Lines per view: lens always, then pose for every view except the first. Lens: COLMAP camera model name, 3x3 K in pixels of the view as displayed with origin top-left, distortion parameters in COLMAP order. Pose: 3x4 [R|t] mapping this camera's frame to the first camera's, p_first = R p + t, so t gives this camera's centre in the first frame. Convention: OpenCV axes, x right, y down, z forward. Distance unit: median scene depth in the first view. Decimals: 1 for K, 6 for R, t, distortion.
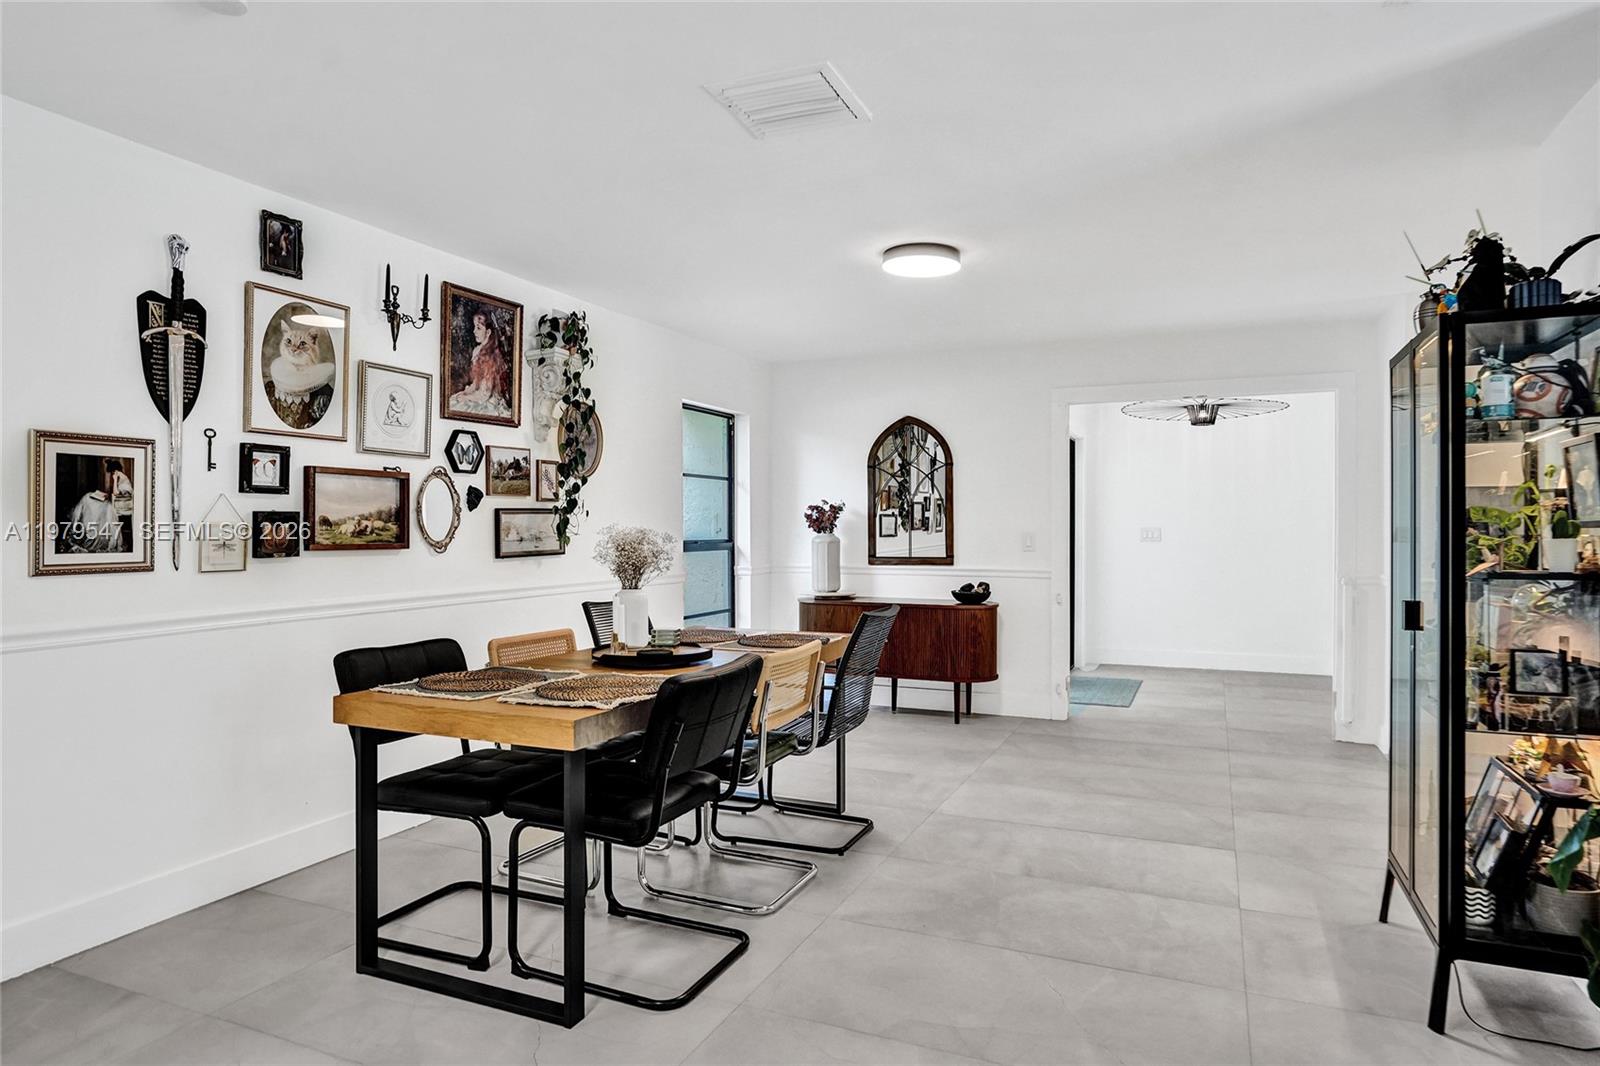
lens RADIAL K [[961.5, 0, 798.0], [0, 961.5, 519.4], [0, 0, 1]] dist [-0.006671, -0.003172]
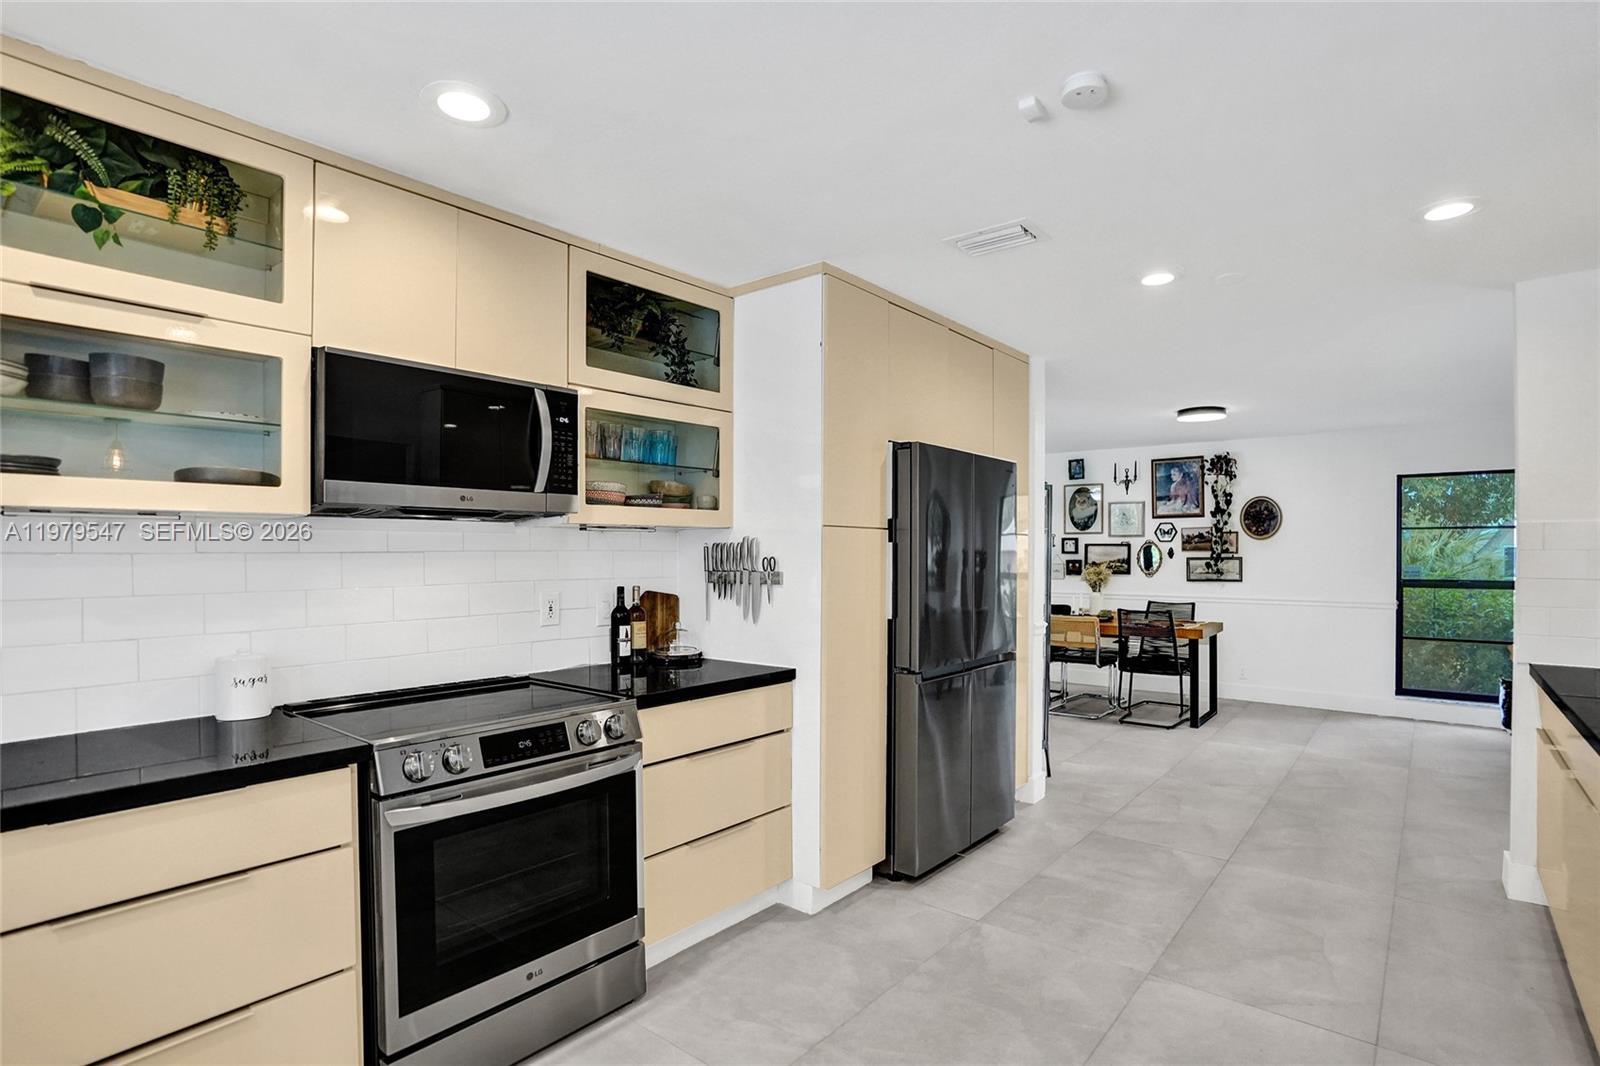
lens RADIAL K [[807.0, 0, 812.0], [0, 807.0, 557.0], [0, 0, 1]] dist [-0.036077, 0.000500]
pose [[-0.277876, -0.003621, -0.960610, 1.957737], [-0.001283, 0.999993, -0.003398, -0.006805], [0.960616, 0.000288, -0.277878, 0.864421]]
